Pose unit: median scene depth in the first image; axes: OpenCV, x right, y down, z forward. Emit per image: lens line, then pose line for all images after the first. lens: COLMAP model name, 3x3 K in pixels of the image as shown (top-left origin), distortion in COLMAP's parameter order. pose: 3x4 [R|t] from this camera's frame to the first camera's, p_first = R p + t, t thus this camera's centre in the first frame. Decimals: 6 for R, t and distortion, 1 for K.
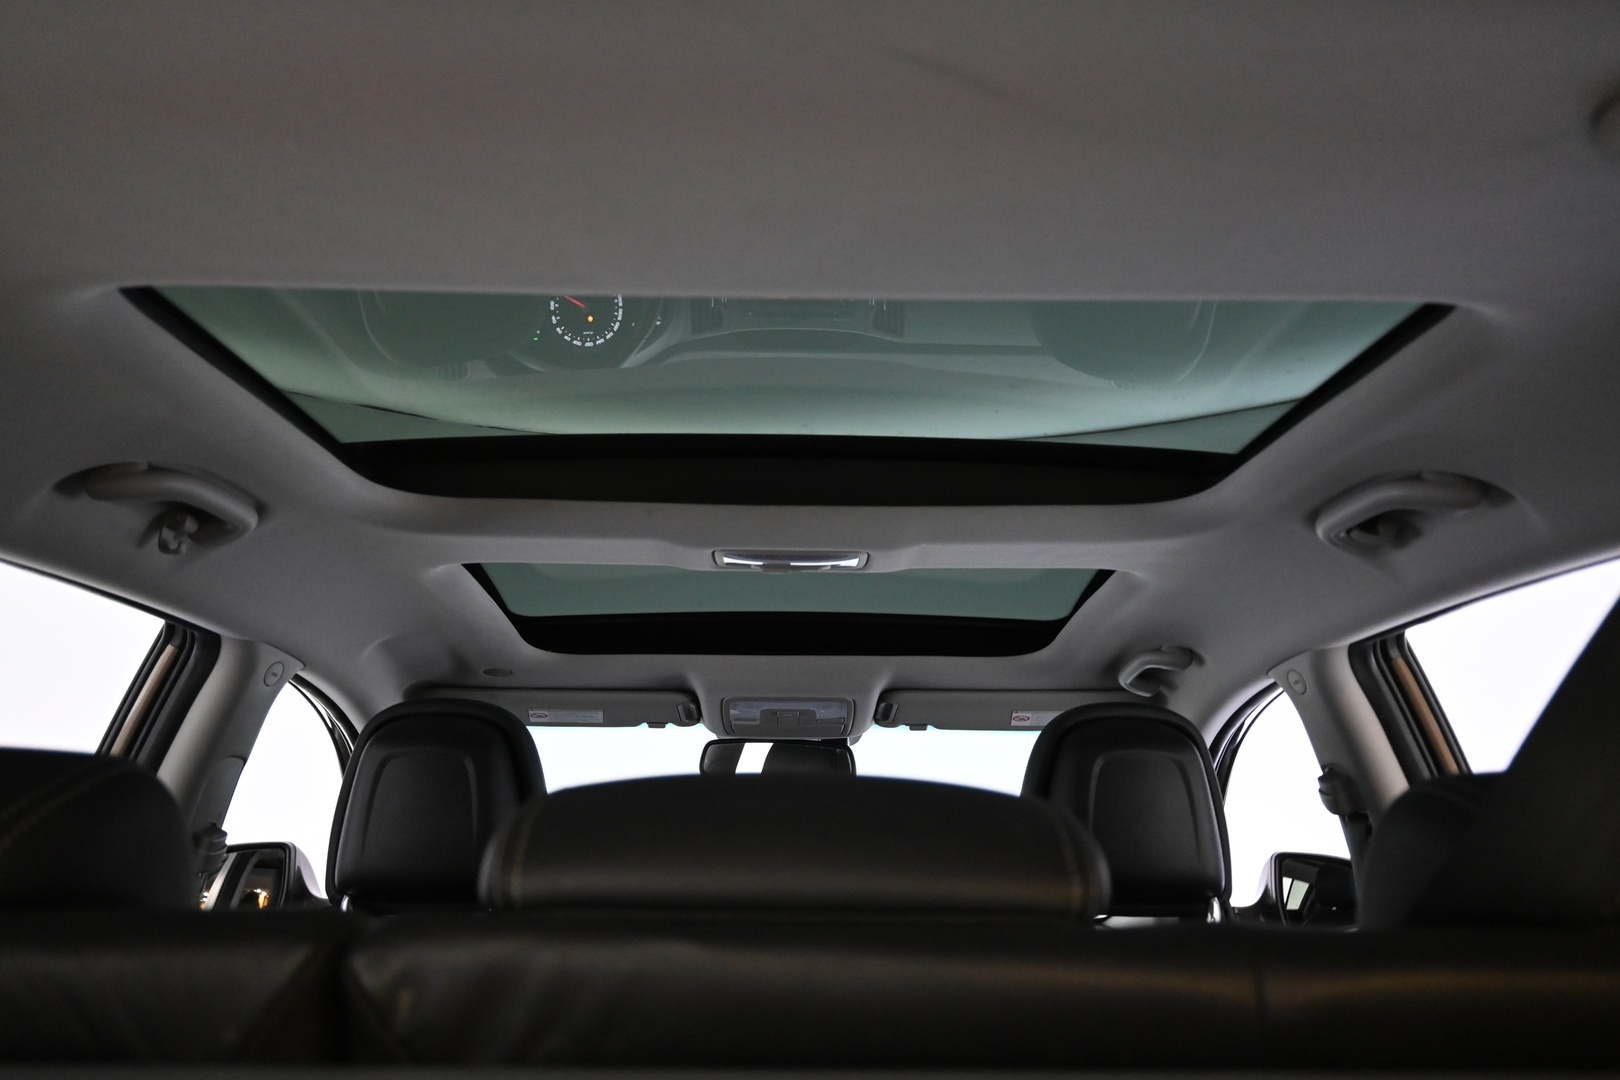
lens RADIAL K [[1324.7, 0, 809.1], [0, 1324.7, 538.4], [0, 0, 1]] dist [-0.015603, -0.004703]
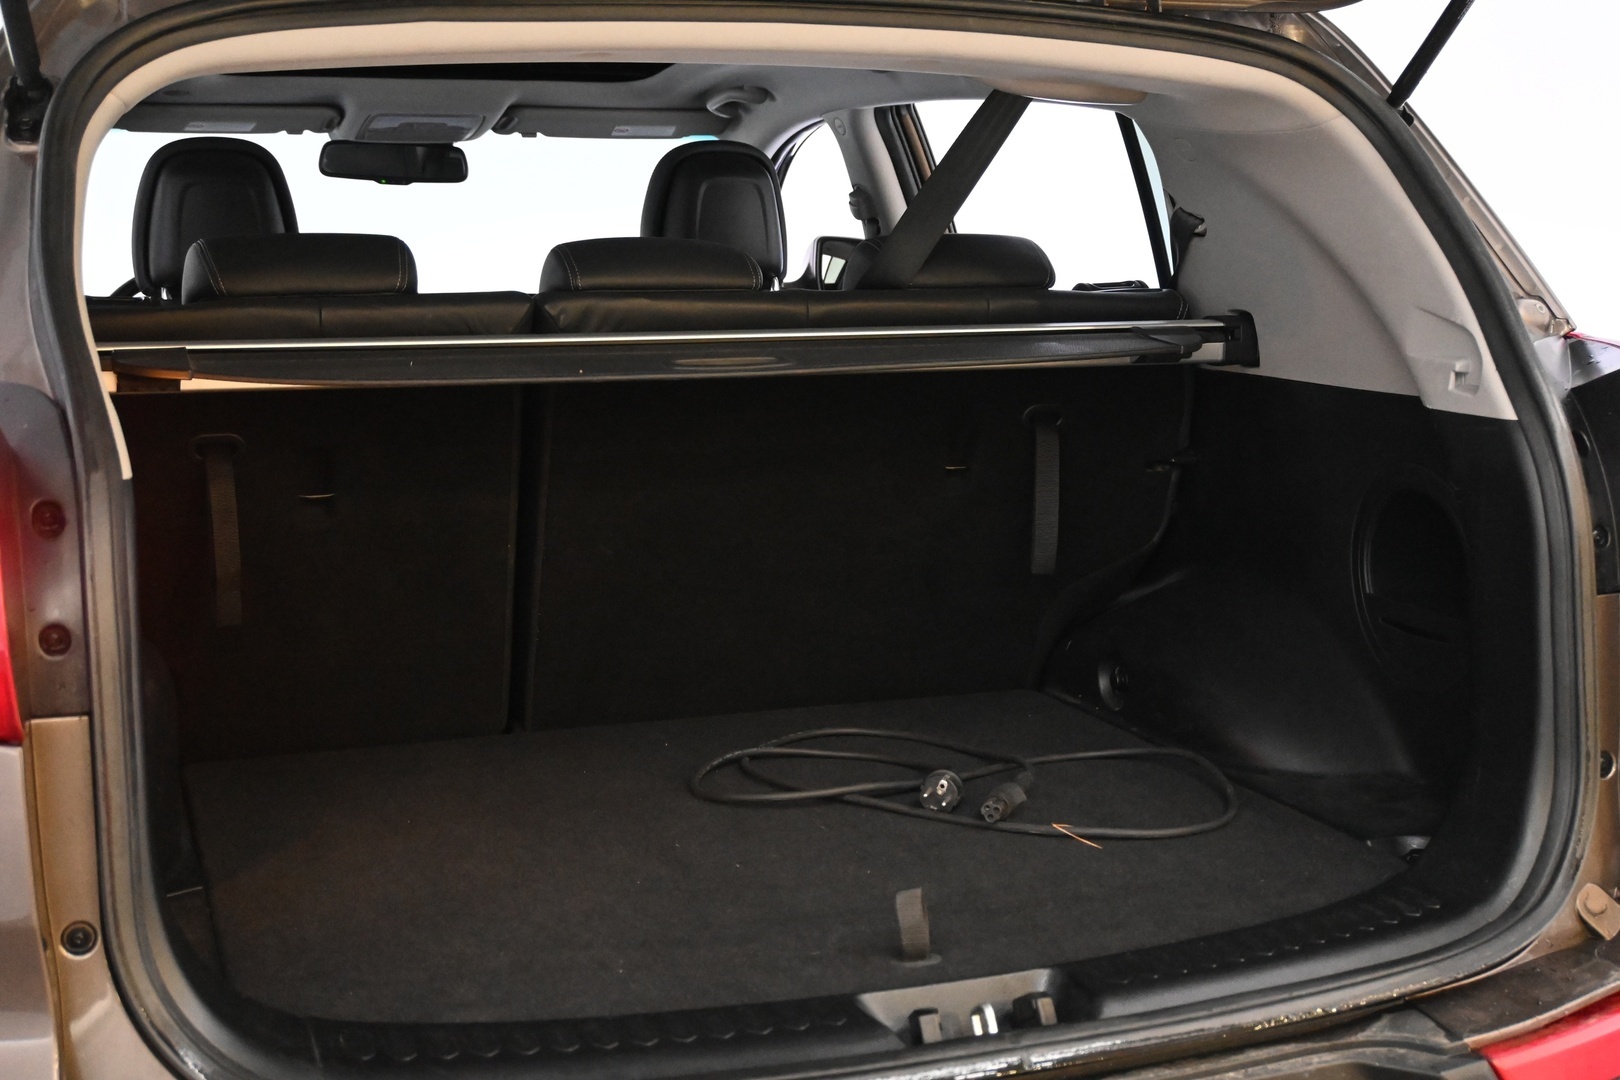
lens RADIAL K [[2006.1, 0, 809.6], [0, 2006.1, 540.2], [0, 0, 1]] dist [-0.058823, 0.000000]
pose [[0.947608, -0.057193, 0.314275, -0.297941], [-0.069532, 0.923321, 0.377683, -0.240780], [-0.311777, -0.379748, 0.870969, -0.847380]]
